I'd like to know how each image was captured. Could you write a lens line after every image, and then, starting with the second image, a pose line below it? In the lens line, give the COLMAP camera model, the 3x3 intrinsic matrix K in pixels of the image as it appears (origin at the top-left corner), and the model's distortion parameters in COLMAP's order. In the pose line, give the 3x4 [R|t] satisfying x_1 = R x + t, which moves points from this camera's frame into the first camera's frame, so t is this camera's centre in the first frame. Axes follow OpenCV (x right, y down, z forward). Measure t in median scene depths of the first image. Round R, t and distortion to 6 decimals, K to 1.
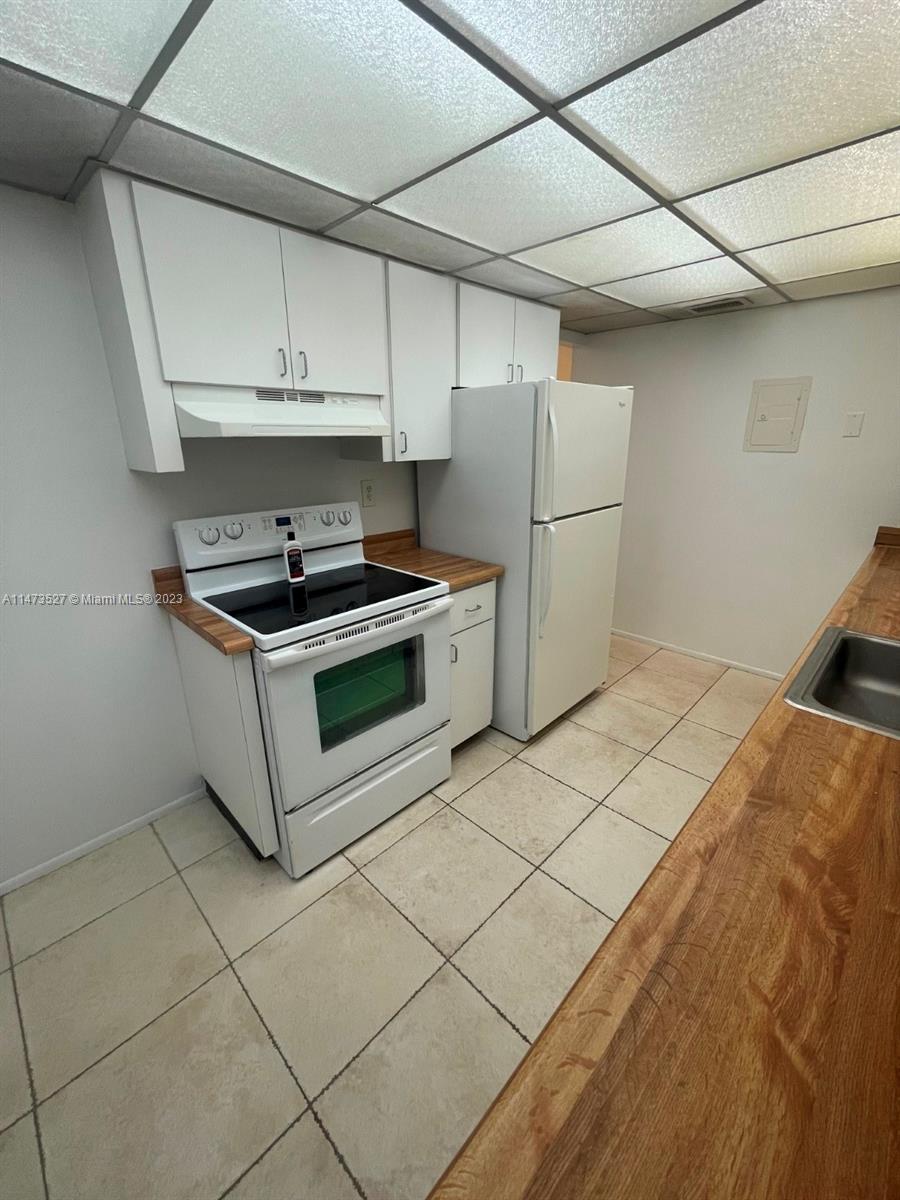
lens RADIAL K [[488.1, 0, 452.8], [0, 488.1, 599.5], [0, 0, 1]] dist [-0.002894, 0.000110]
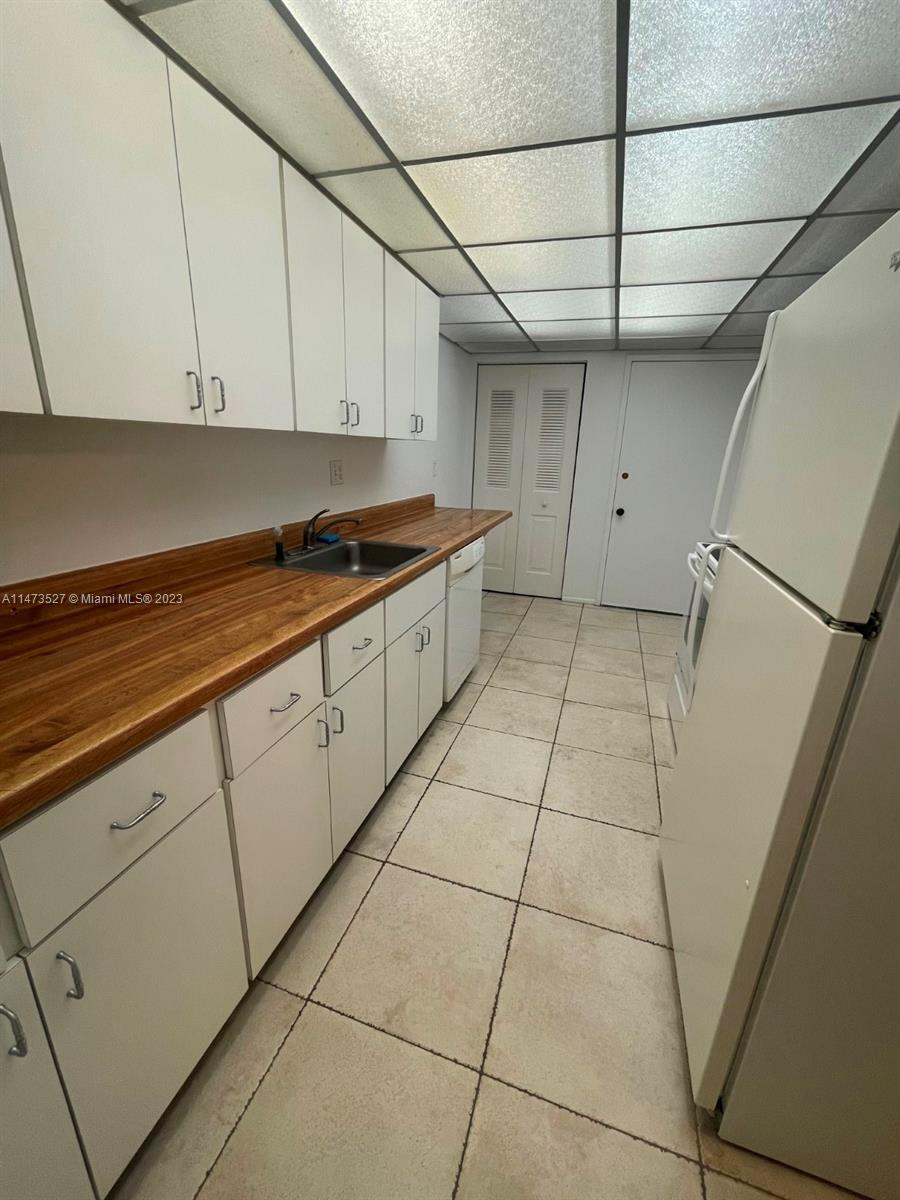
lens RADIAL K [[488.1, 0, 452.8], [0, 488.1, 599.5], [0, 0, 1]] dist [-0.002894, 0.000110]
pose [[-0.898551, 0.099450, -0.427453, 0.382038], [-0.175536, 0.811244, 0.557736, -0.275483], [0.402236, 0.576188, -0.711487, 1.023825]]
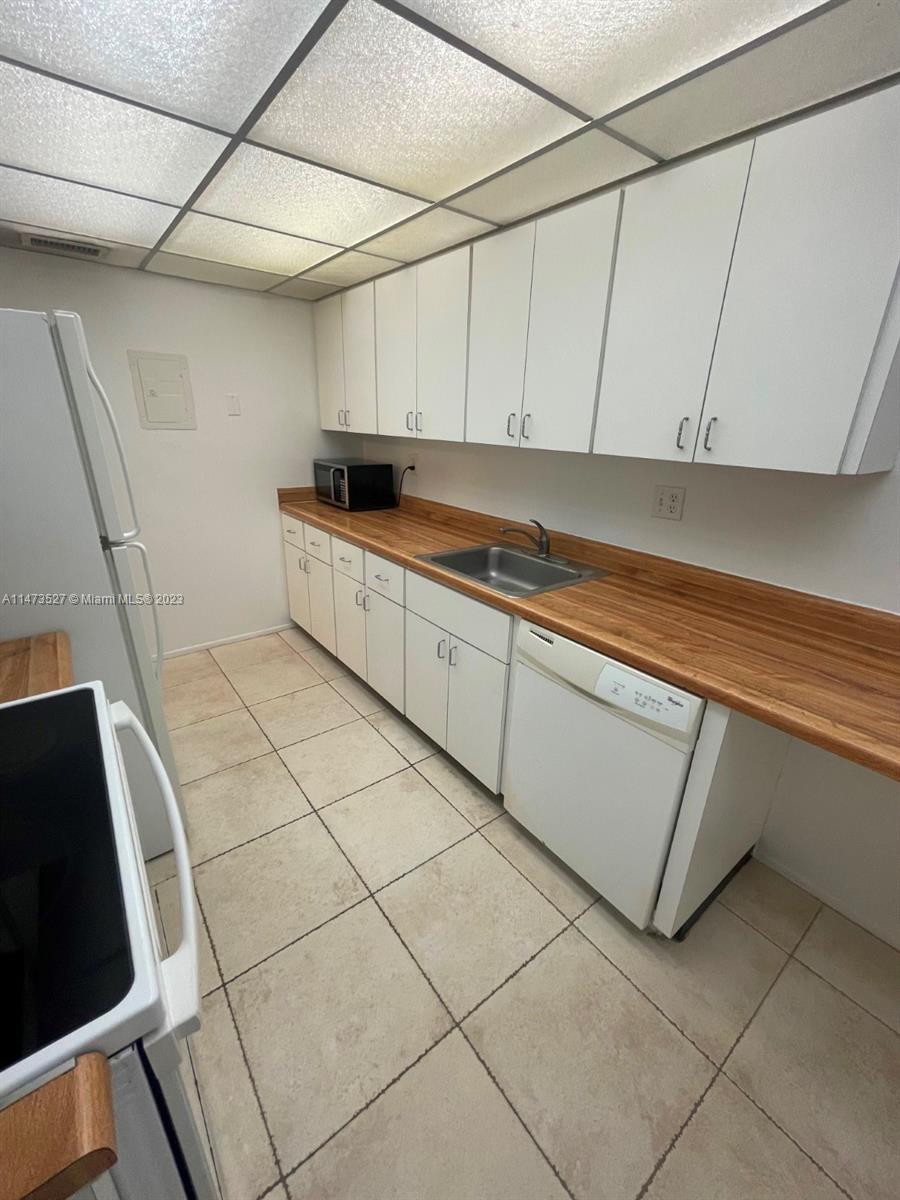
lens RADIAL K [[485.1, 0, 452.4], [0, 485.1, 598.9], [0, 0, 1]] dist [0.000031, 0.000428]
pose [[0.138568, -0.336466, 0.931445, -0.446995], [0.290703, 0.912906, 0.286522, -0.165939], [-0.946726, 0.231071, 0.224311, 0.503317]]
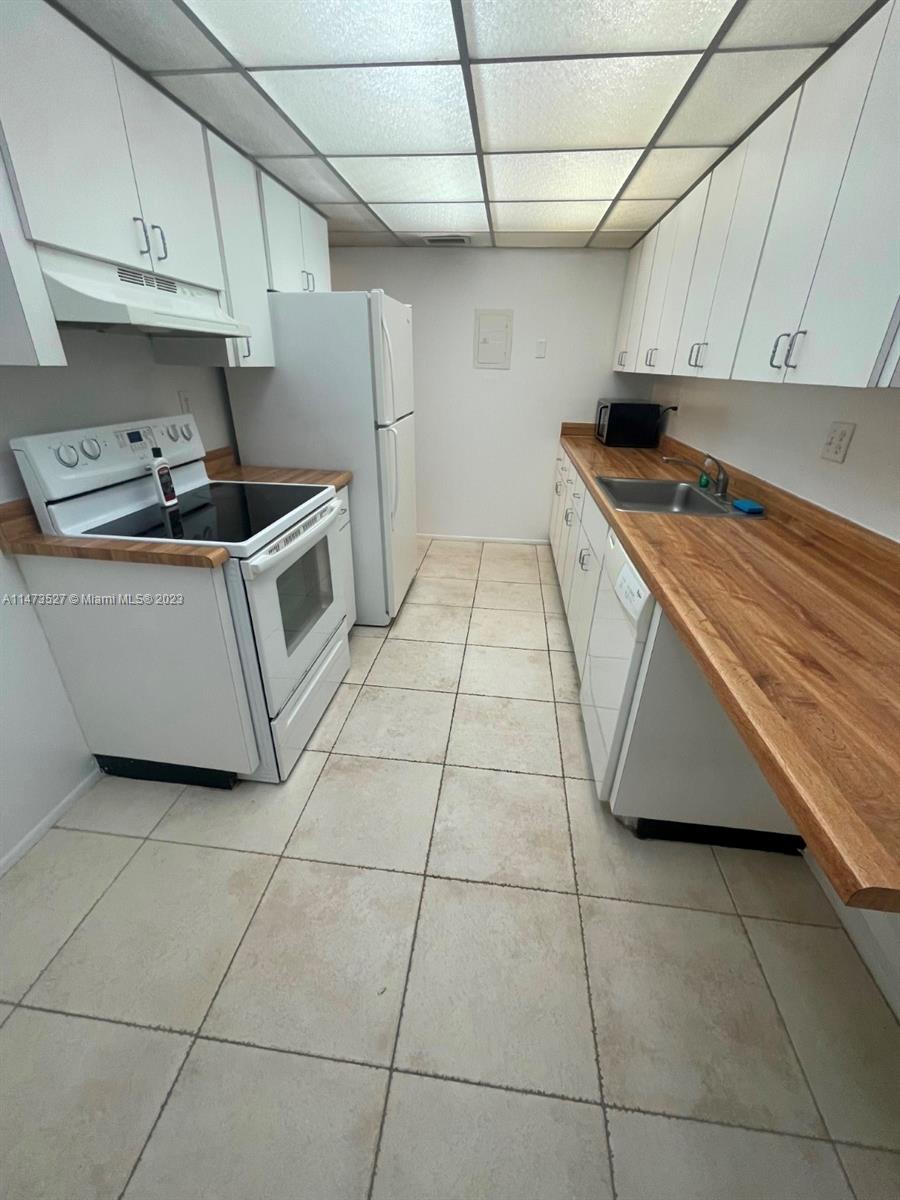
lens RADIAL K [[485.1, 0, 452.4], [0, 485.1, 598.9], [0, 0, 1]] dist [0.000031, 0.000428]
pose [[0.792586, -0.244432, 0.558623, -0.484201], [0.170011, 0.968393, 0.182515, 0.059904], [-0.585579, -0.049687, 0.809091, -0.036513]]
